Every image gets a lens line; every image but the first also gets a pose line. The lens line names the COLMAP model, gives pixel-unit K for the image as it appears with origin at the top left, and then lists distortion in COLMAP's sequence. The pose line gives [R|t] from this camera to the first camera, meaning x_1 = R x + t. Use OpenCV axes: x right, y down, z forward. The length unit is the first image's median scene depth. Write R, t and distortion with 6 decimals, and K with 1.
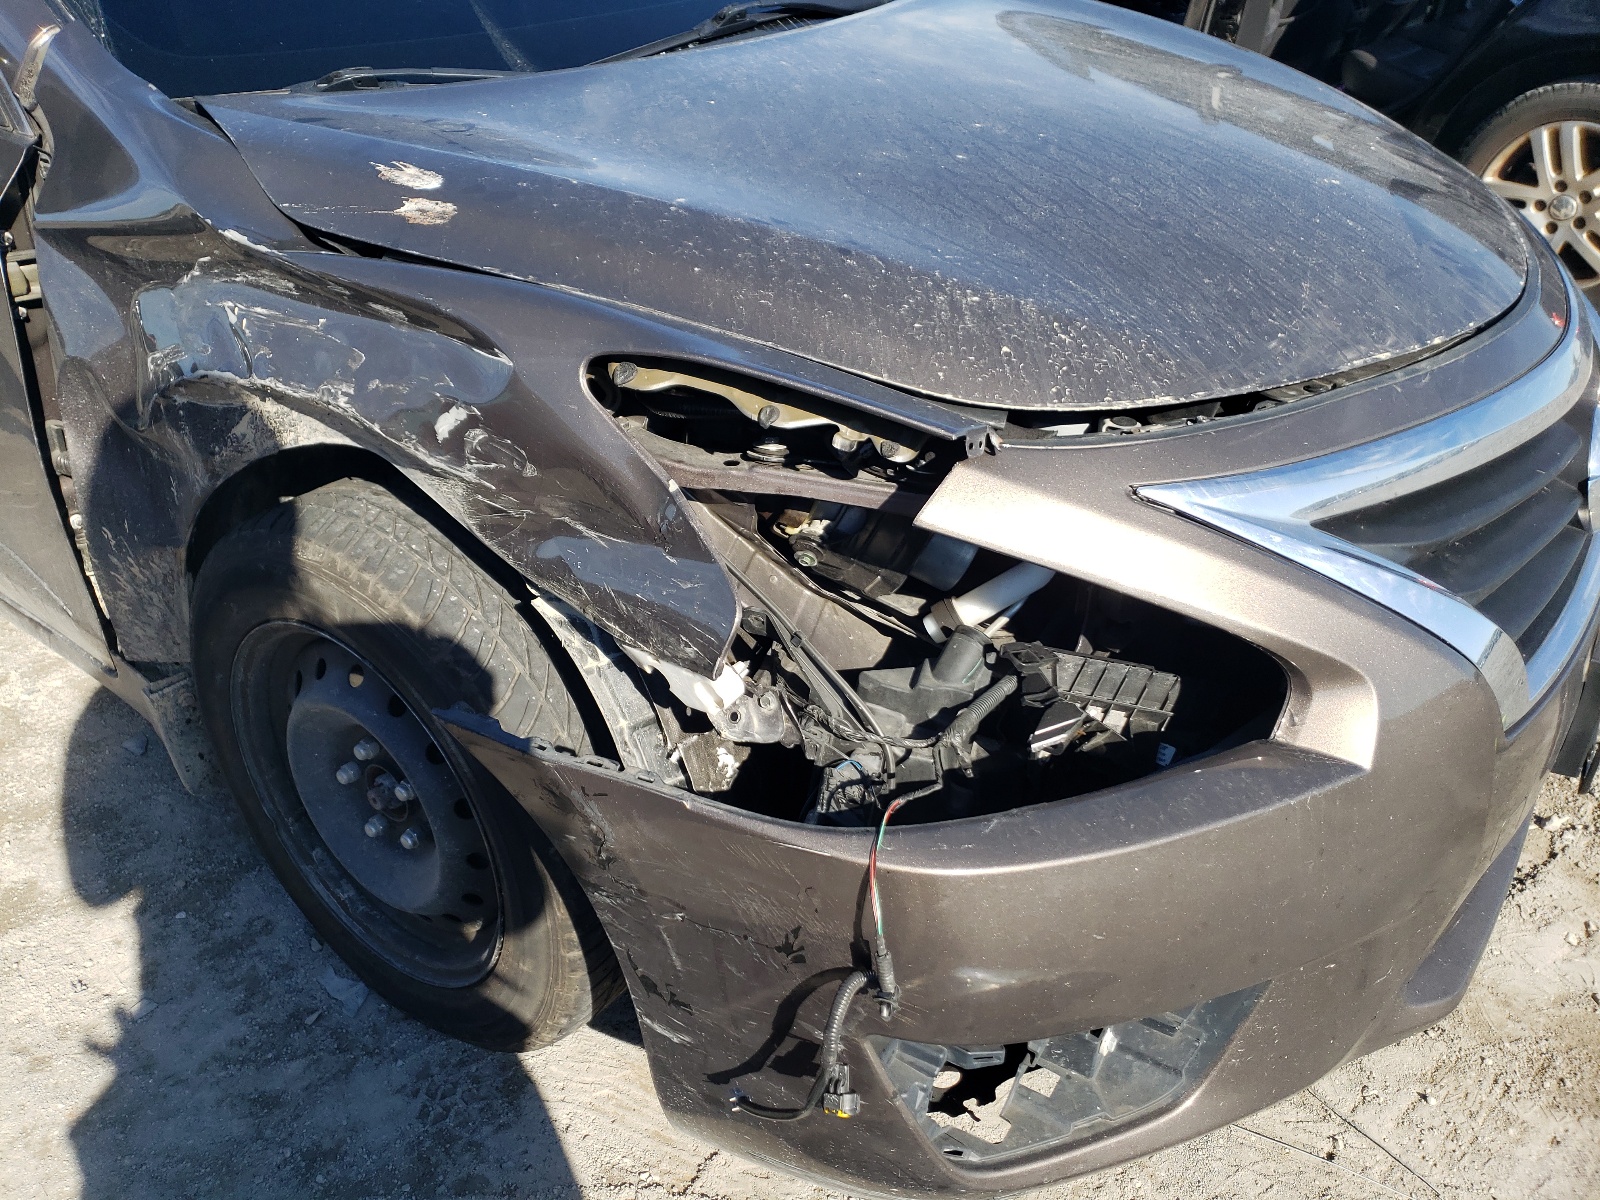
lens RADIAL K [[1237.3, 0, 800.0], [0, 1237.3, 600.0], [0, 0, 1]] dist [-0.008176, -0.007055]
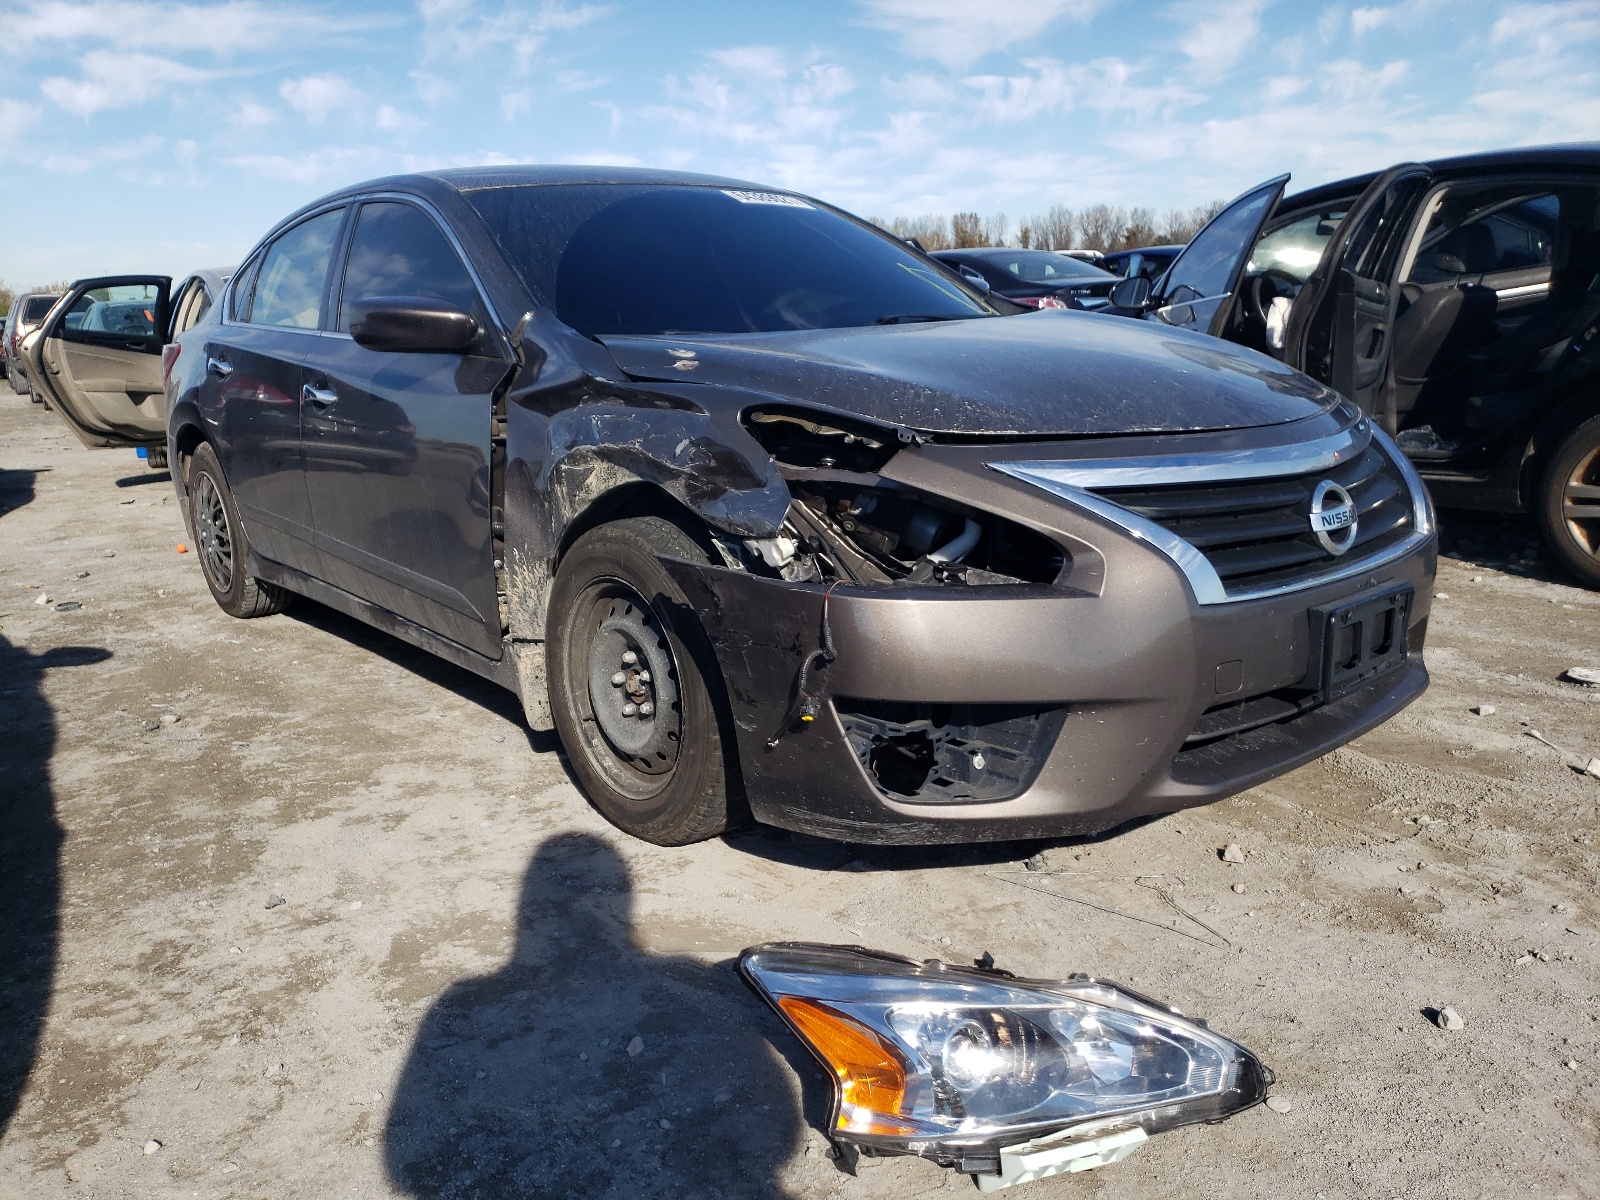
lens RADIAL K [[1193.9, 0, 800.0], [0, 1193.9, 600.0], [0, 0, 1]] dist [0.003023, 0.000261]
pose [[0.968307, 0.026910, -0.248307, 0.430602], [-0.098375, 0.954905, -0.280141, 0.659431], [0.229571, 0.295690, 0.927289, -0.784375]]
